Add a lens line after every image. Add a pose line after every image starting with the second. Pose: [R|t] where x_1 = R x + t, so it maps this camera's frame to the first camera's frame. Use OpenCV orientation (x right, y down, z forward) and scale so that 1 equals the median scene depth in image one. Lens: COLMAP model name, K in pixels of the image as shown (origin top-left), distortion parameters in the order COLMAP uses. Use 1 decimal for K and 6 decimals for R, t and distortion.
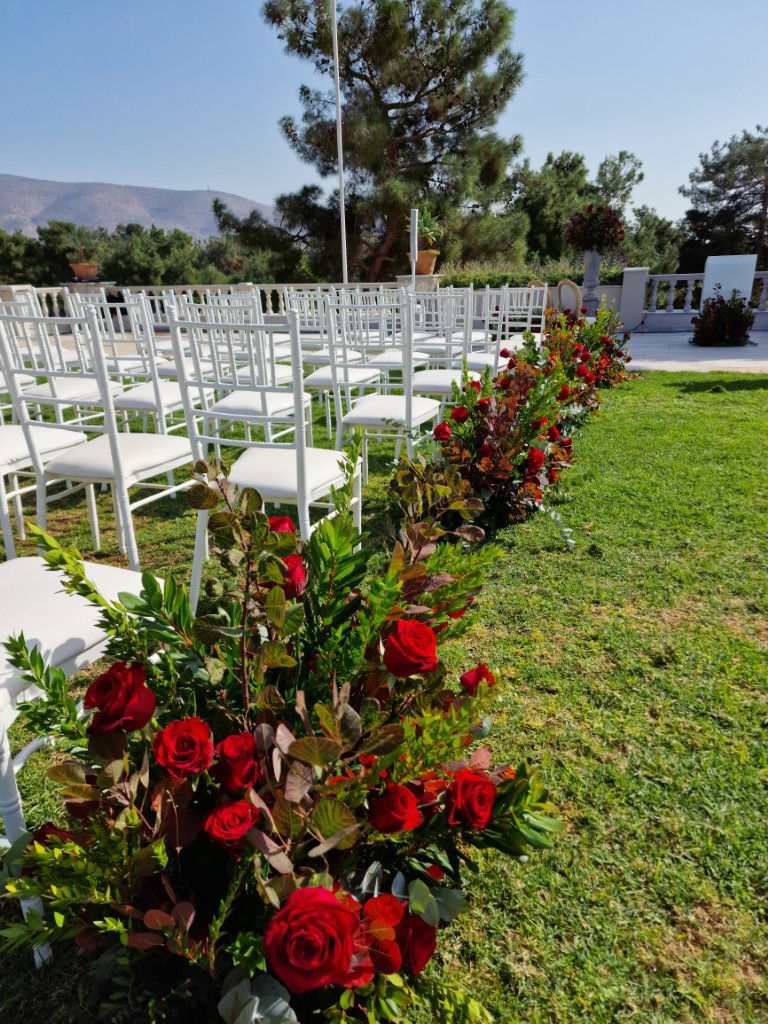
lens RADIAL K [[669.5, 0, 383.4], [0, 669.5, 528.0], [0, 0, 1]] dist [0.056356, -0.050383]
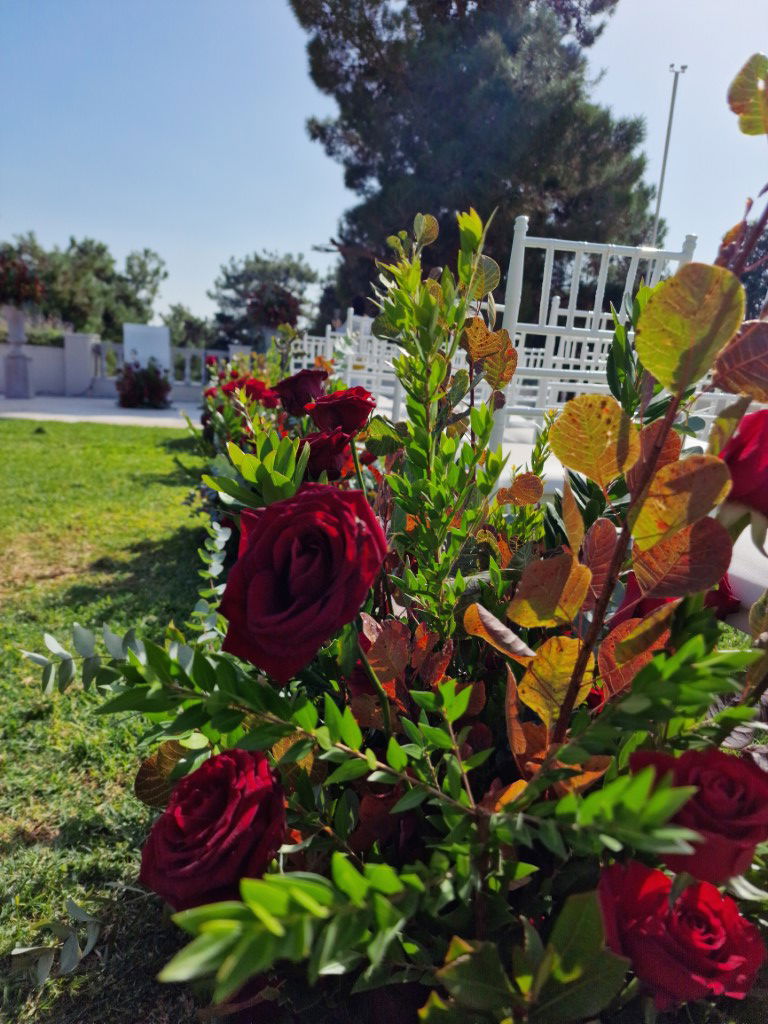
lens RADIAL K [[669.5, 0, 383.4], [0, 669.5, 528.0], [0, 0, 1]] dist [0.056356, -0.050383]
pose [[0.829123, -0.049208, 0.556897, 0.118503], [0.119216, 0.988770, -0.090123, 0.023832], [-0.546208, 0.141114, 0.825678, -0.006884]]
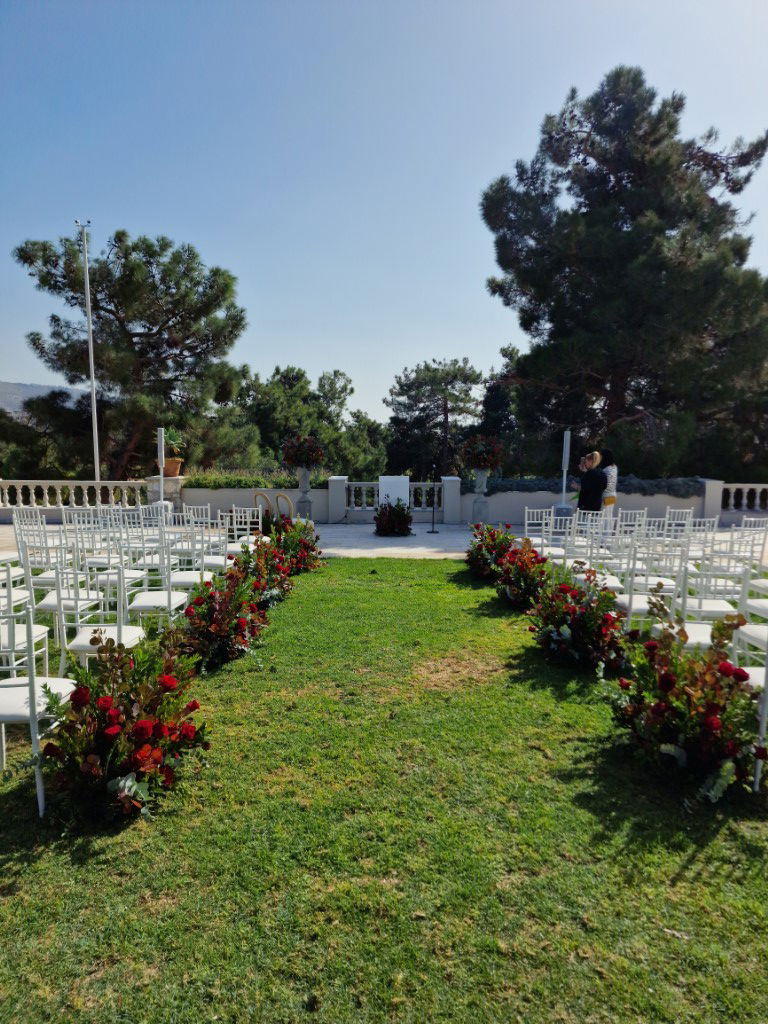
lens RADIAL K [[669.3, 0, 383.9], [0, 669.3, 533.9], [0, 0, 1]] dist [0.054339, -0.048341]
pose [[0.934082, -0.016050, 0.356697, -0.010302], [0.100135, 0.970675, -0.218548, 0.016331], [-0.342729, 0.239860, 0.908297, -0.140518]]
